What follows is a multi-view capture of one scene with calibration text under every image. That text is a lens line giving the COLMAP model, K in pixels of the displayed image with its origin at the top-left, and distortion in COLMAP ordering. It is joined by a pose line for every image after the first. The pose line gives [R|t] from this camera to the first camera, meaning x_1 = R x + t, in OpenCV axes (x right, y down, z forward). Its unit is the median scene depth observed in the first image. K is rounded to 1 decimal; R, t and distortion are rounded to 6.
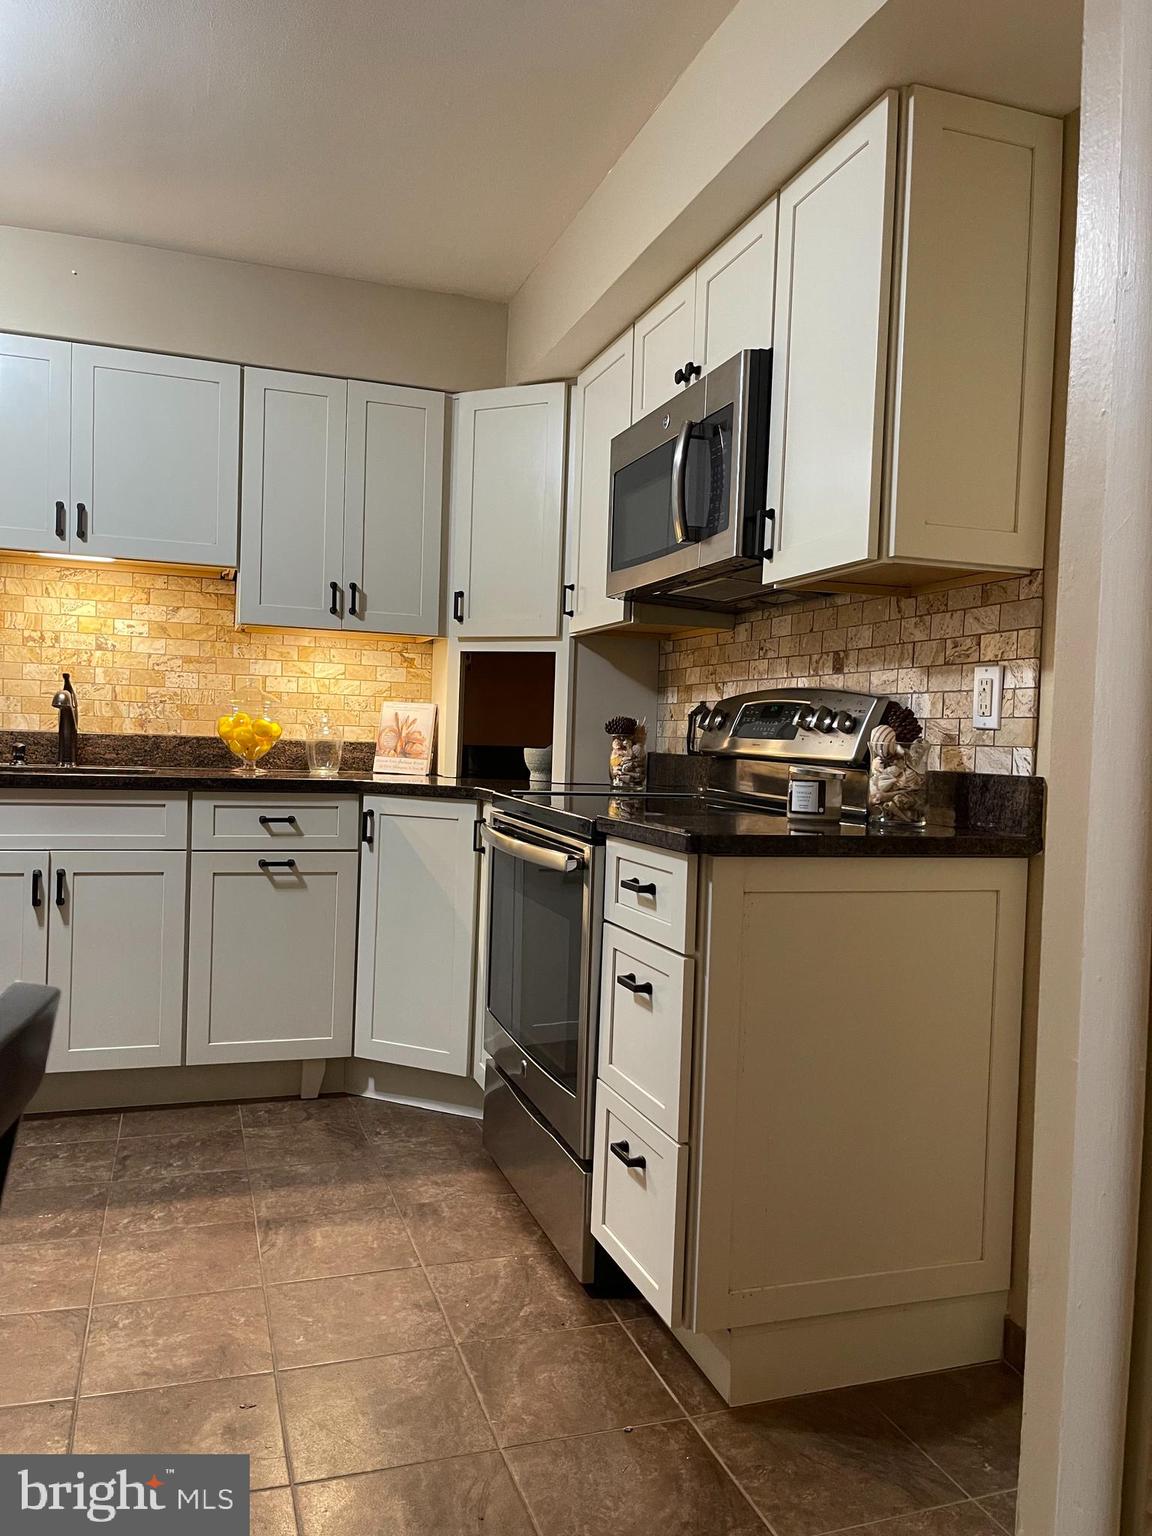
lens RADIAL K [[1166.9, 0, 563.0], [0, 1166.9, 789.9], [0, 0, 1]] dist [0.059106, -0.075394]
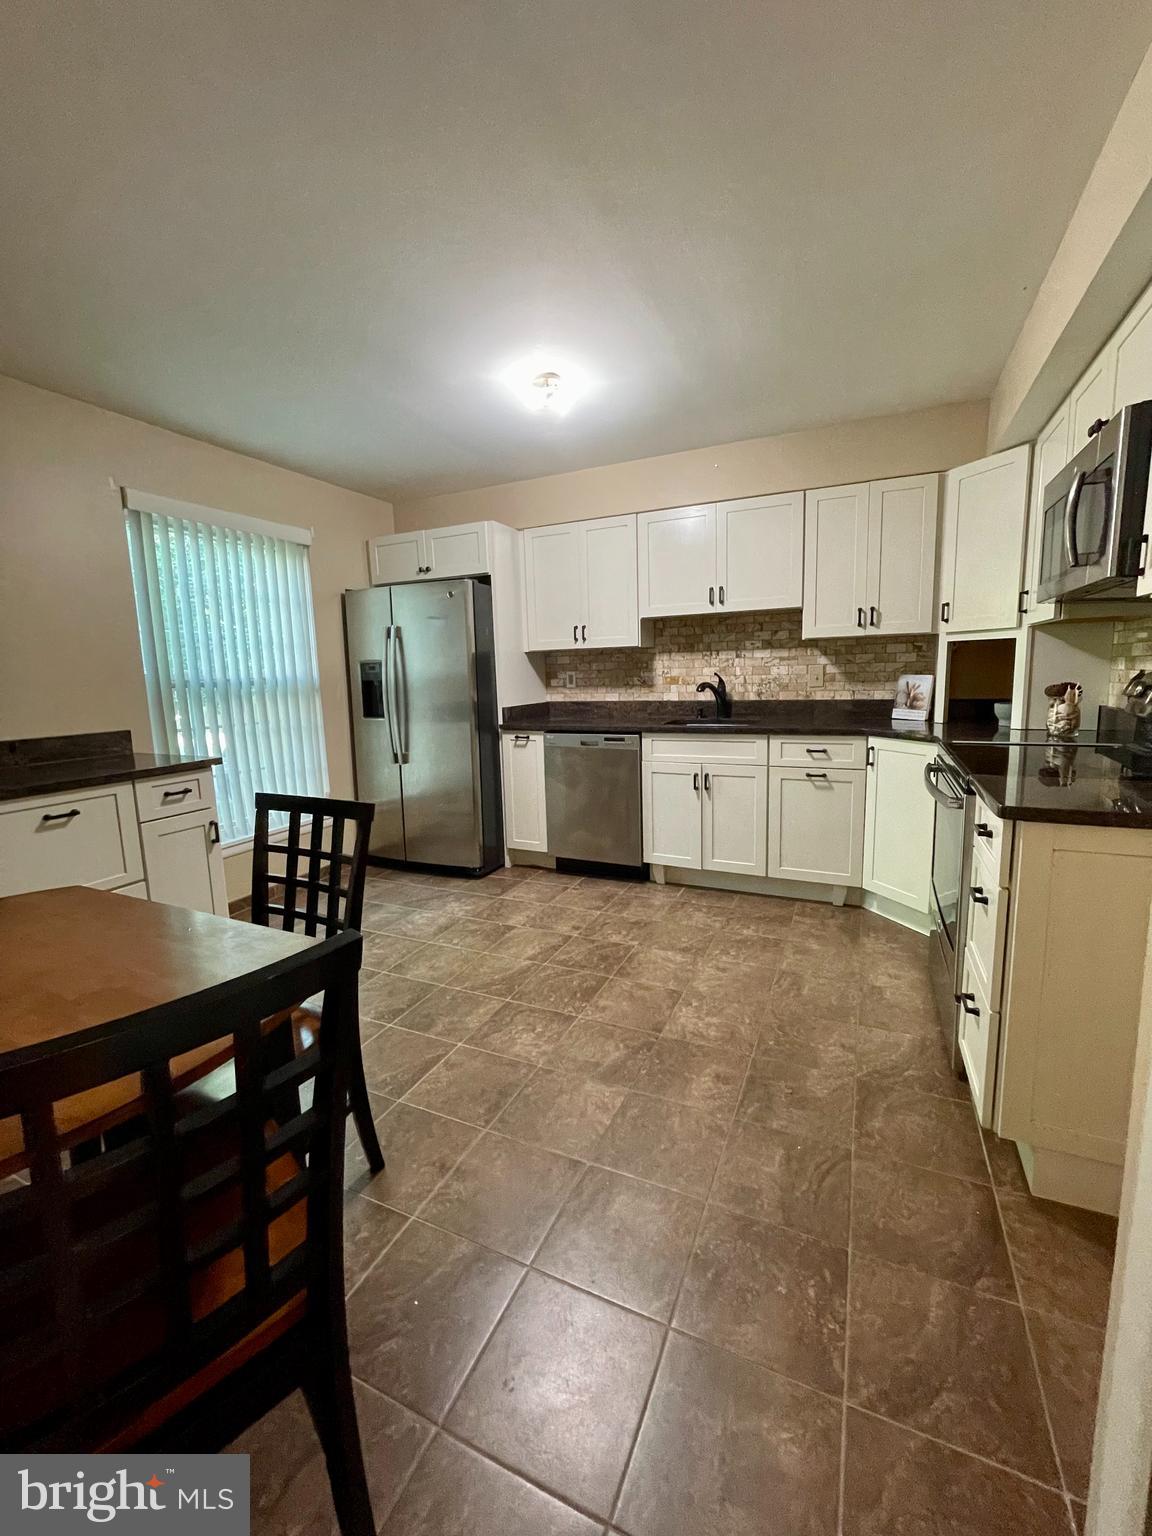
lens RADIAL K [[622.3, 0, 582.4], [0, 622.3, 760.1], [0, 0, 1]] dist [-0.005969, 0.001220]
pose [[0.725470, 0.043937, -0.686850, 0.146092], [0.026233, 0.995470, 0.091388, -0.055423], [0.687754, -0.084318, 0.721031, 0.071876]]
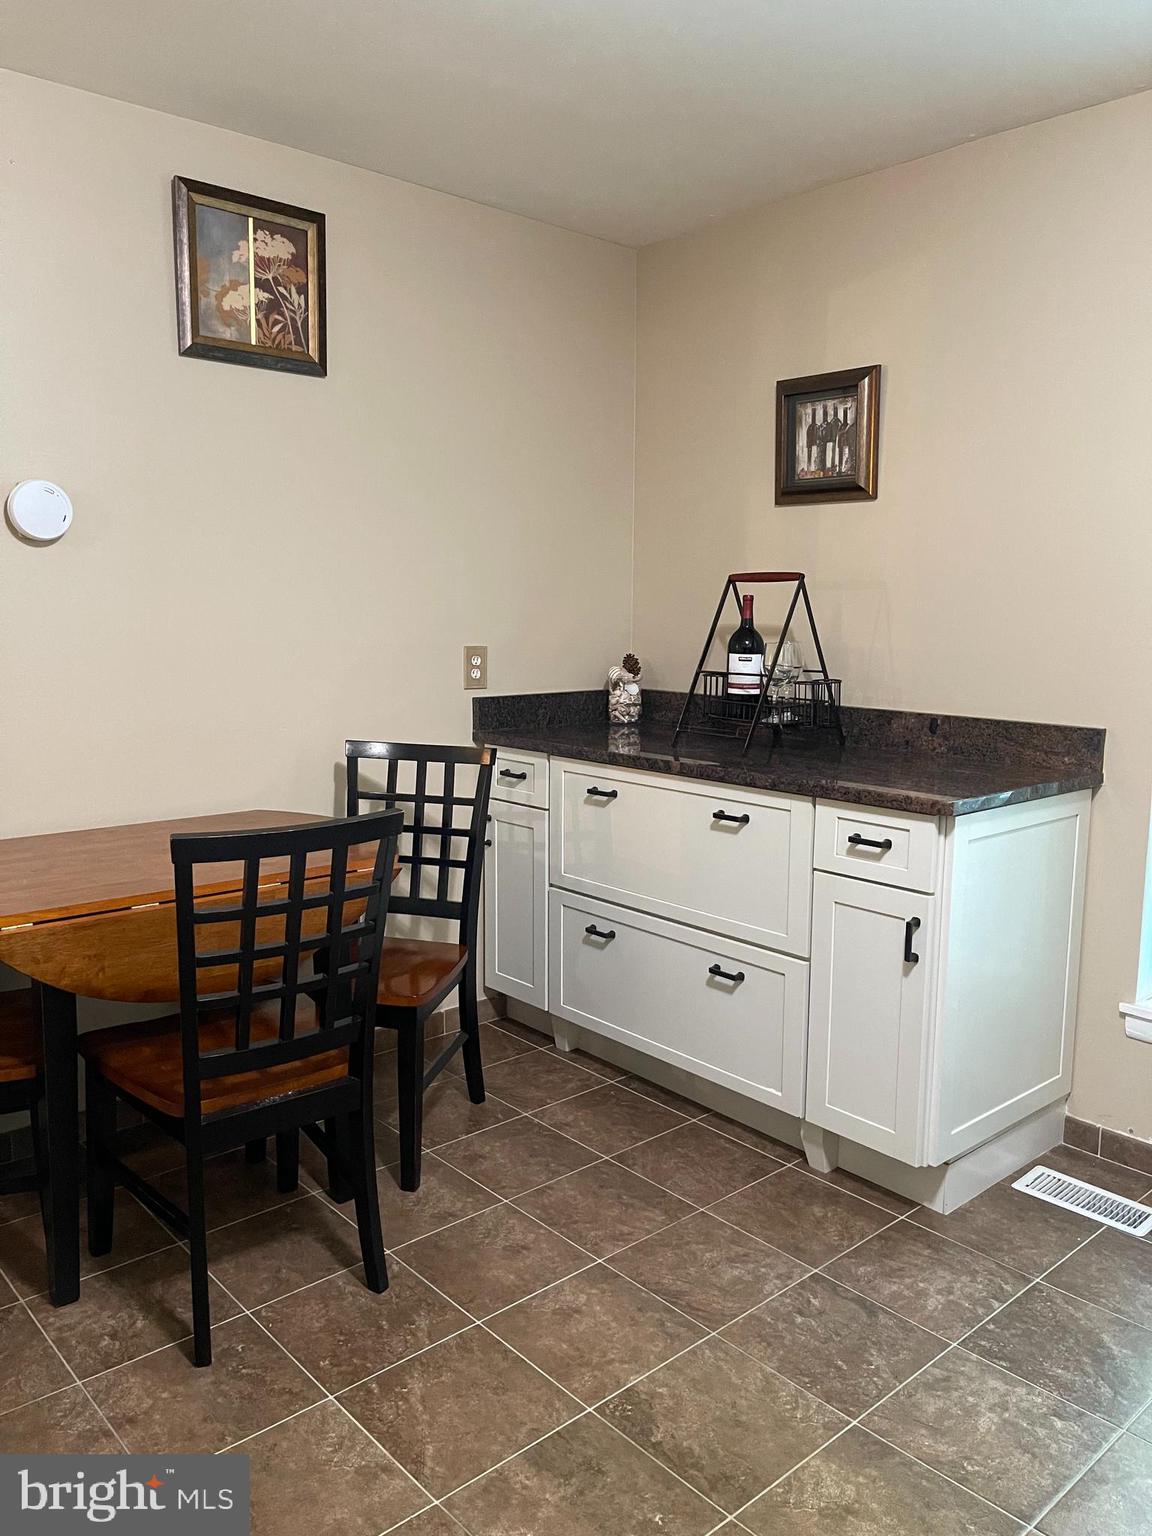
lens RADIAL K [[1166.9, 0, 578.8], [0, 1166.9, 763.1], [0, 0, 1]] dist [0.059106, -0.075394]
pose [[-0.919078, 0.013167, -0.393856, -0.249297], [-0.056120, 0.984882, 0.163883, -0.131861], [0.390059, 0.172724, -0.904445, 0.920379]]
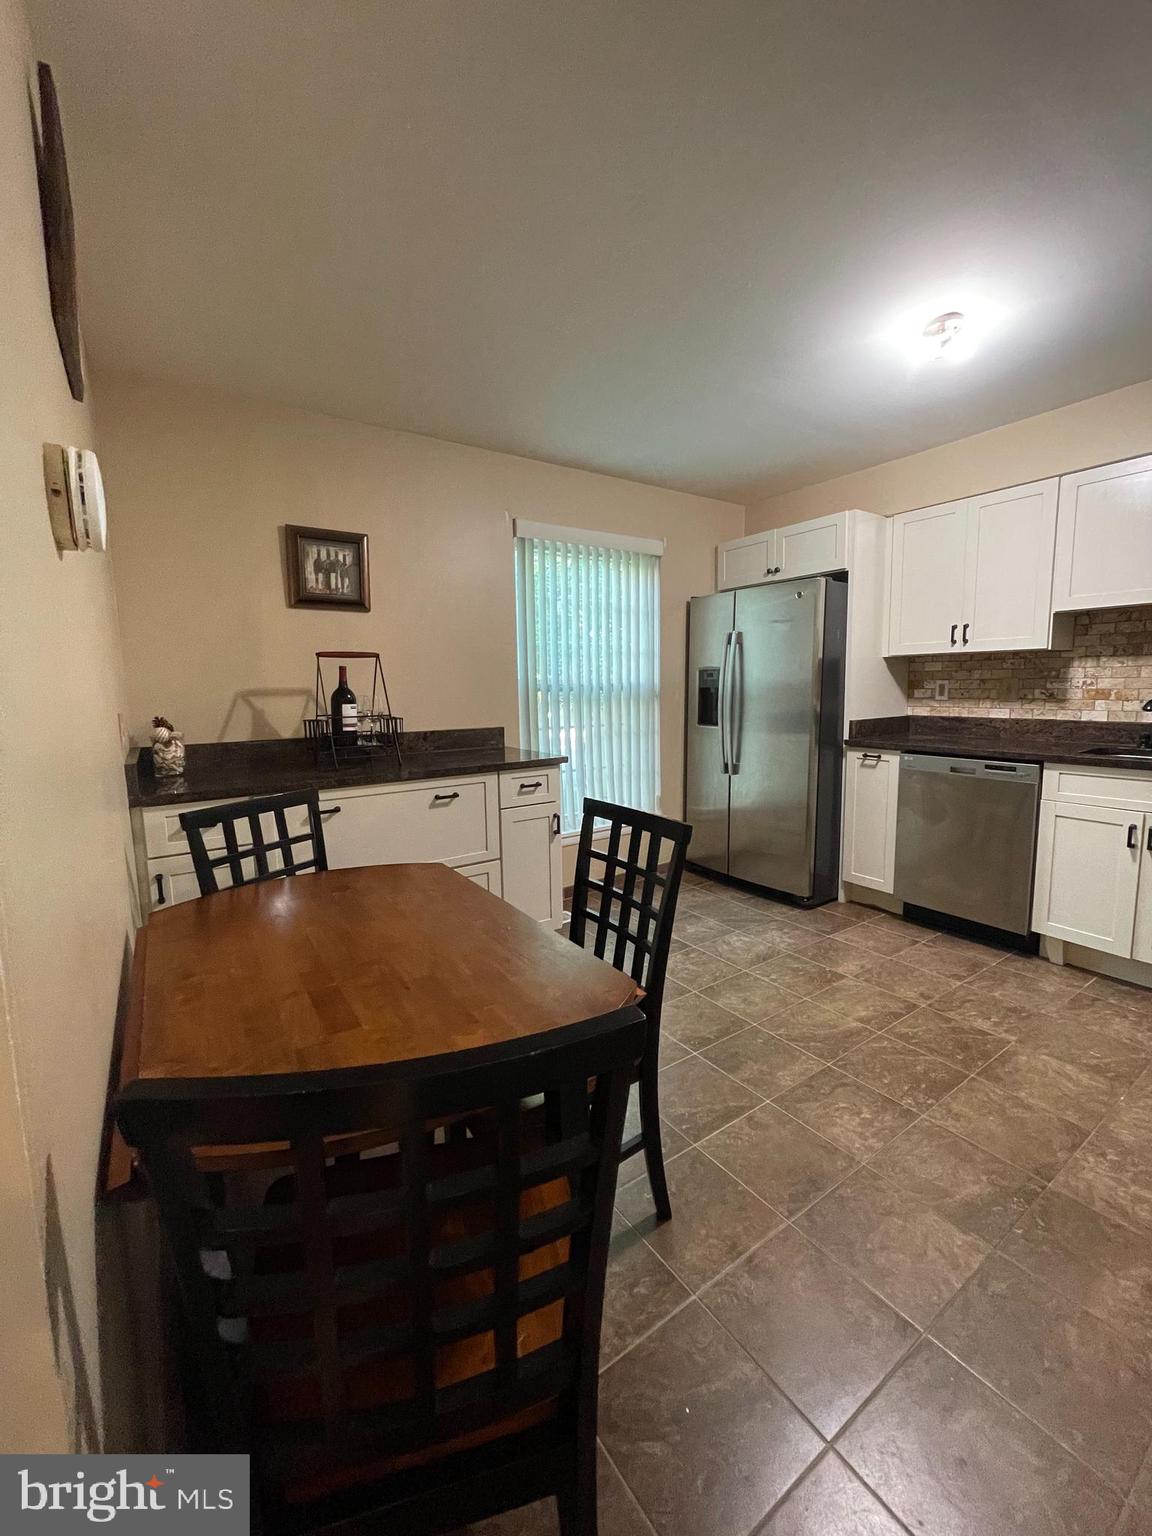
lens RADIAL K [[622.3, 0, 580.0], [0, 622.3, 757.8], [0, 0, 1]] dist [-0.005969, 0.001220]
pose [[0.274513, 0.074811, -0.958669, 0.097009], [-0.011164, 0.997150, 0.074617, -0.061311], [0.961519, -0.009781, 0.274566, 0.107578]]
